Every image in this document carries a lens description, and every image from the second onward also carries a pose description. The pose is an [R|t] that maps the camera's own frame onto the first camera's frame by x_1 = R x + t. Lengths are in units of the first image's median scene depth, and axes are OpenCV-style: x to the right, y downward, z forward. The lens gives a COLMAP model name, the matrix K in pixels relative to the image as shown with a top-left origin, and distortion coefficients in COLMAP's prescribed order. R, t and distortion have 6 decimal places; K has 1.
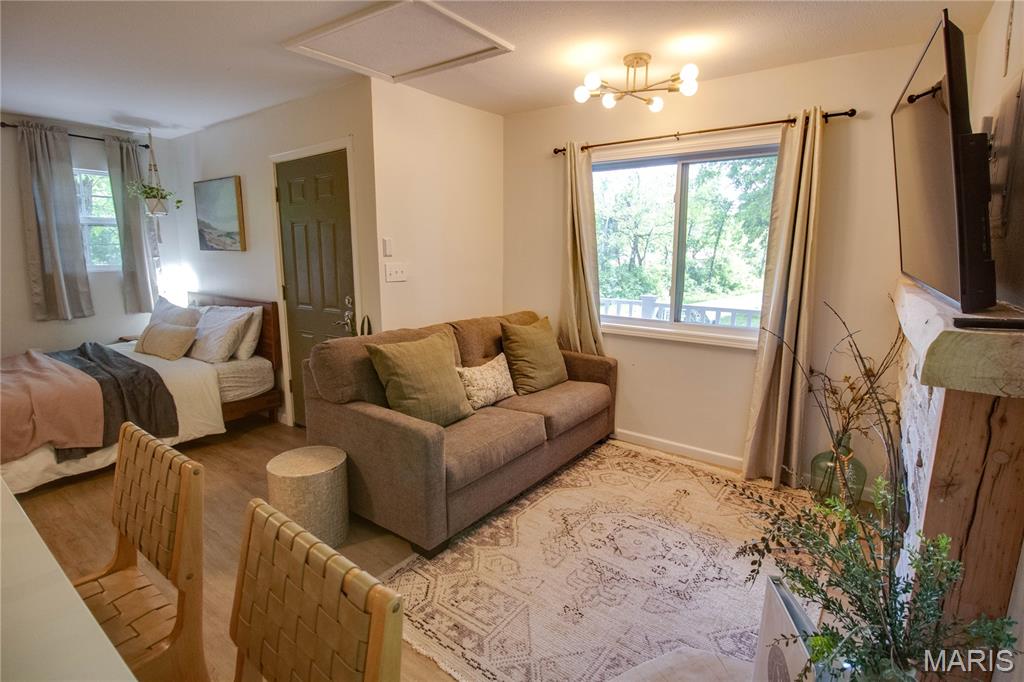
lens RADIAL K [[493.9, 0, 522.3], [0, 493.9, 326.1], [0, 0, 1]] dist [-0.000029, -0.013079]
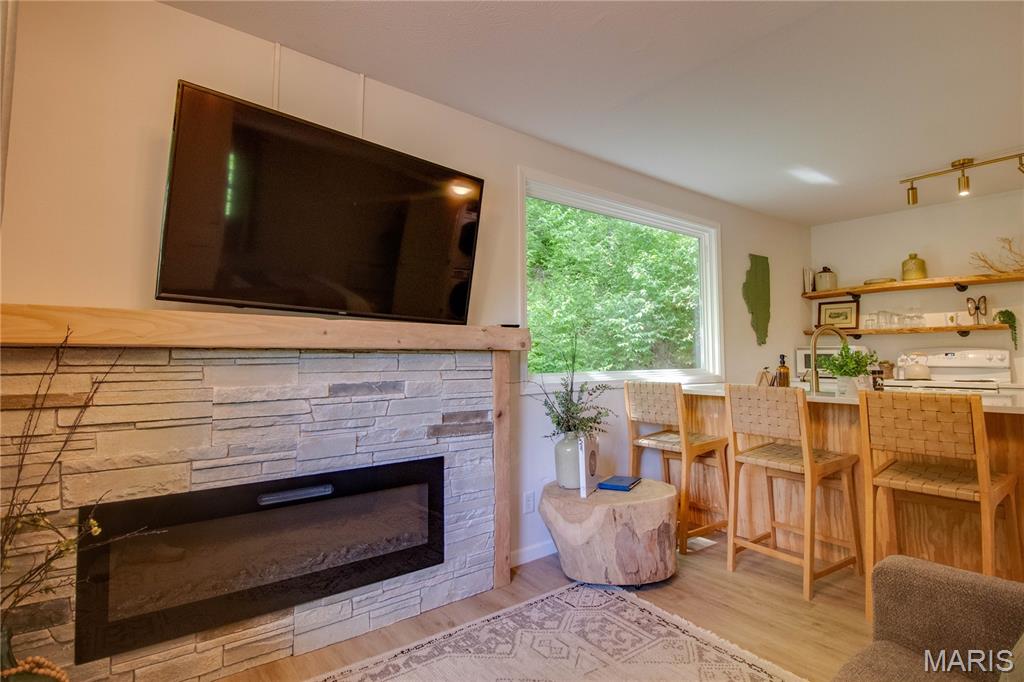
lens RADIAL K [[503.6, 0, 532.1], [0, 503.6, 326.4], [0, 0, 1]] dist [0.001493, -0.015334]
pose [[-0.963350, 0.010300, 0.268049, 0.033629], [0.037422, 0.994651, 0.096272, -0.077329], [-0.265624, 0.102775, -0.958583, 1.057524]]
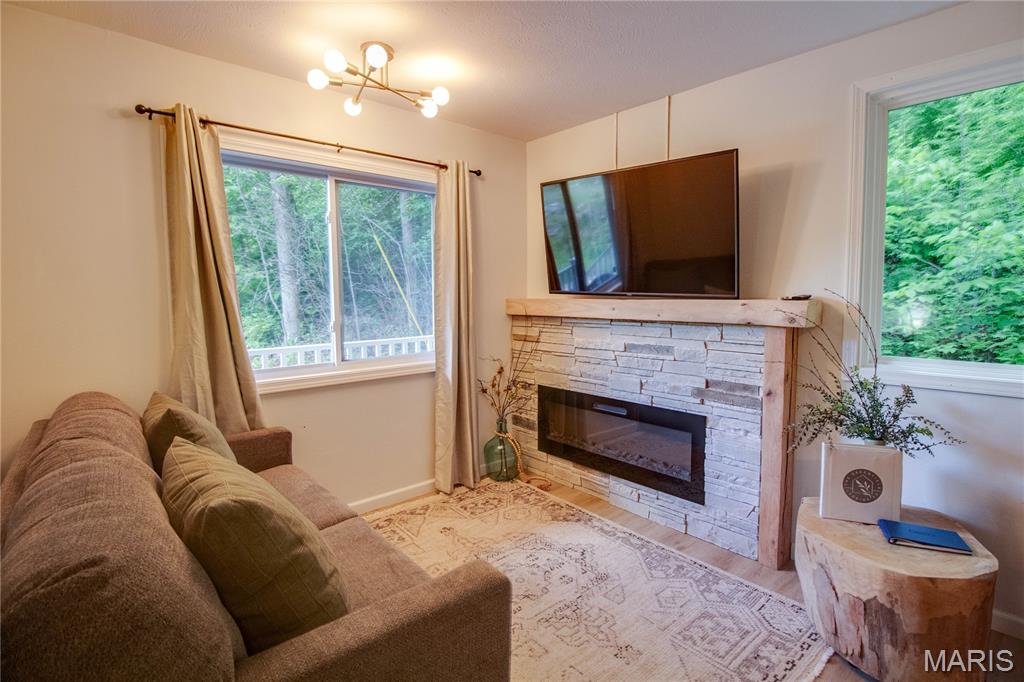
lens RADIAL K [[487.0, 0, 524.3], [0, 487.0, 327.3], [0, 0, 1]] dist [-0.000602, -0.012562]
pose [[0.209613, -0.074903, 0.974911, -0.457454], [0.164371, 0.985572, 0.040381, -0.051185], [-0.963870, 0.151782, 0.218900, 0.522591]]
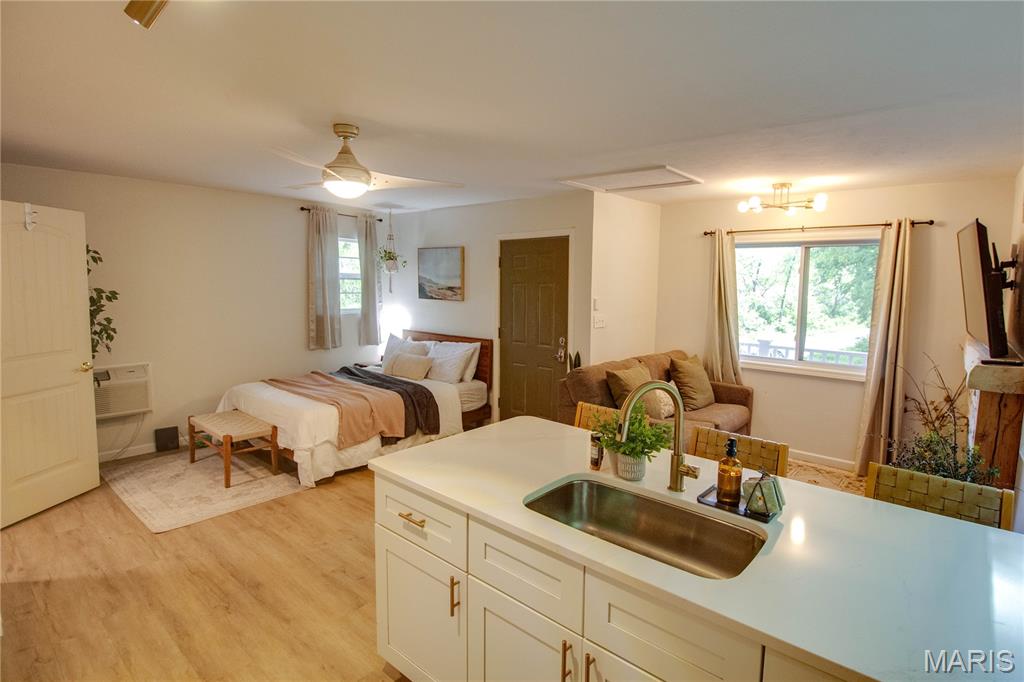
lens RADIAL K [[515.4, 0, 543.2], [0, 515.4, 327.5], [0, 0, 1]] dist [0.000362, -0.014514]
pose [[0.997946, 0.017607, -0.061599, -0.316621], [-0.021757, 0.997492, -0.067356, 0.011797], [0.060258, 0.068557, 0.995826, -0.470218]]
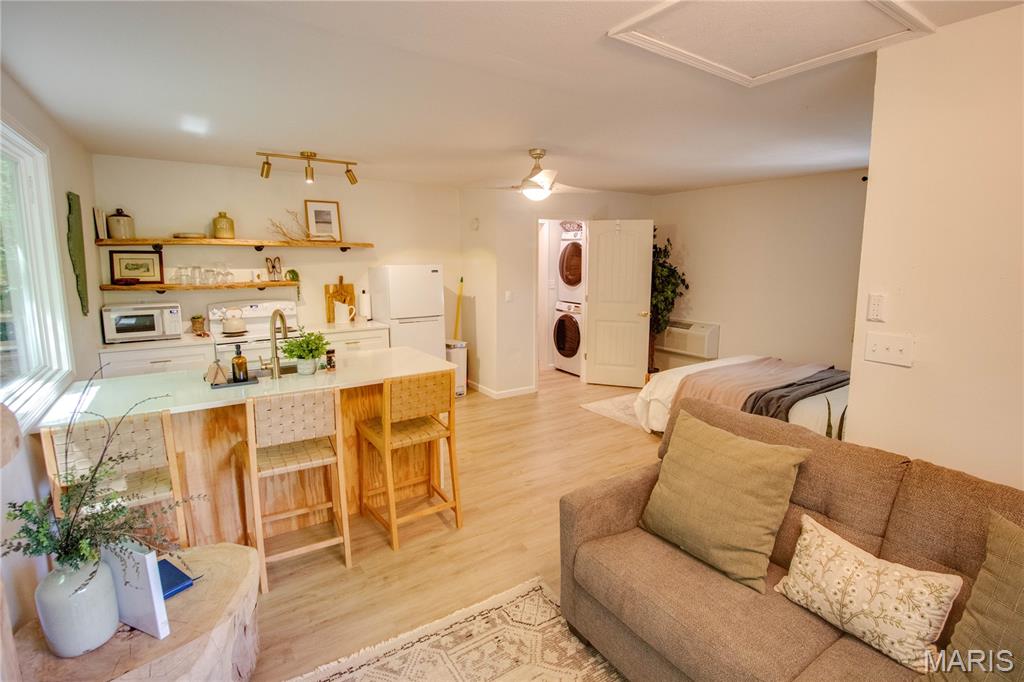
lens RADIAL K [[493.9, 0, 522.3], [0, 493.9, 326.1], [0, 0, 1]] dist [-0.000029, -0.013079]
pose [[-0.335547, 0.121821, -0.934114, 0.449048], [-0.153958, 0.971179, 0.181959, -0.172998], [0.929358, 0.204870, -0.307120, 0.741150]]
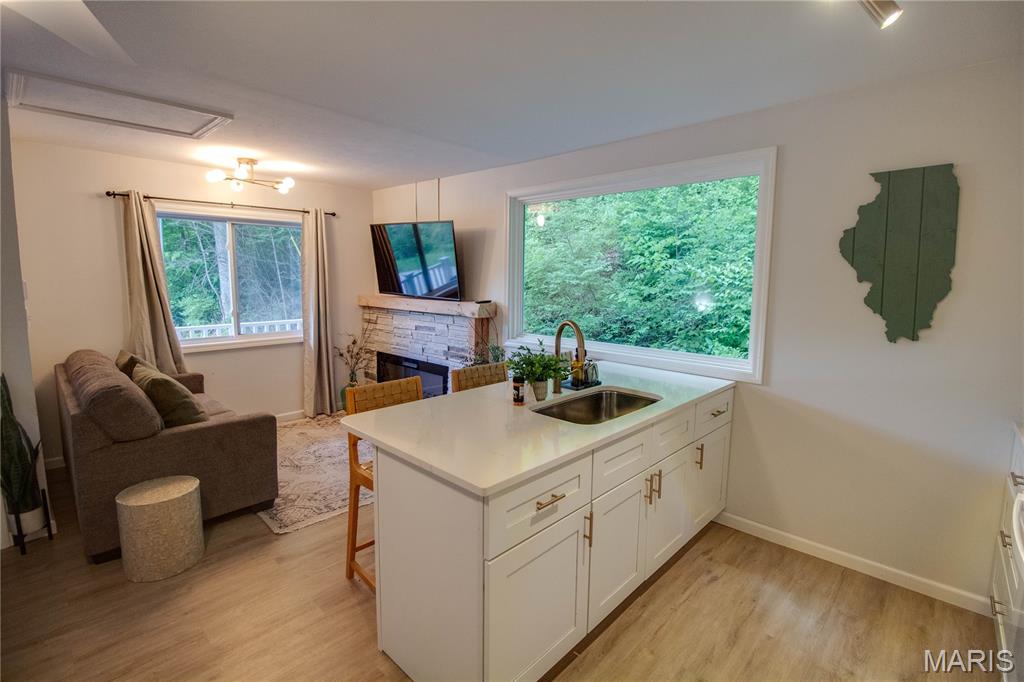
lens RADIAL K [[477.7, 0, 526.8], [0, 477.7, 326.9], [0, 0, 1]] dist [-0.003459, -0.010106]
pose [[0.121534, -0.114450, 0.985967, -0.945767], [0.148654, 0.984226, 0.095924, -0.040418], [-0.981393, 0.134910, 0.136631, 0.018767]]
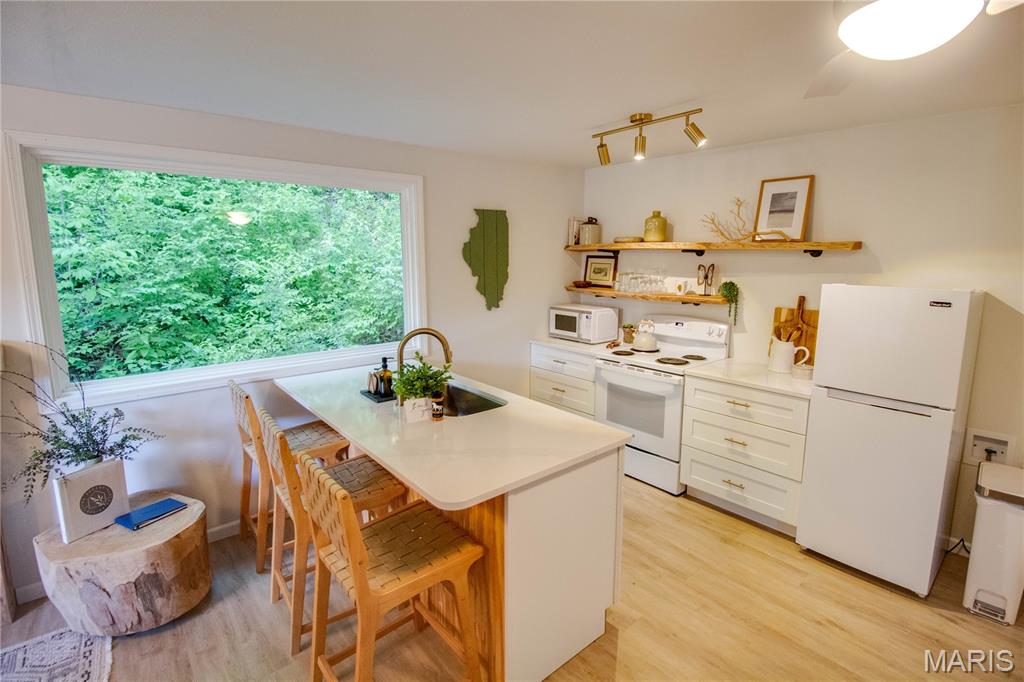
lens RADIAL K [[477.7, 0, 526.8], [0, 477.7, 326.9], [0, 0, 1]] dist [-0.003459, -0.010106]
pose [[-0.974450, -0.044651, 0.220122, -0.553259], [0.024766, 0.952704, 0.302890, -0.193077], [-0.223235, 0.300603, -0.927256, 0.695011]]
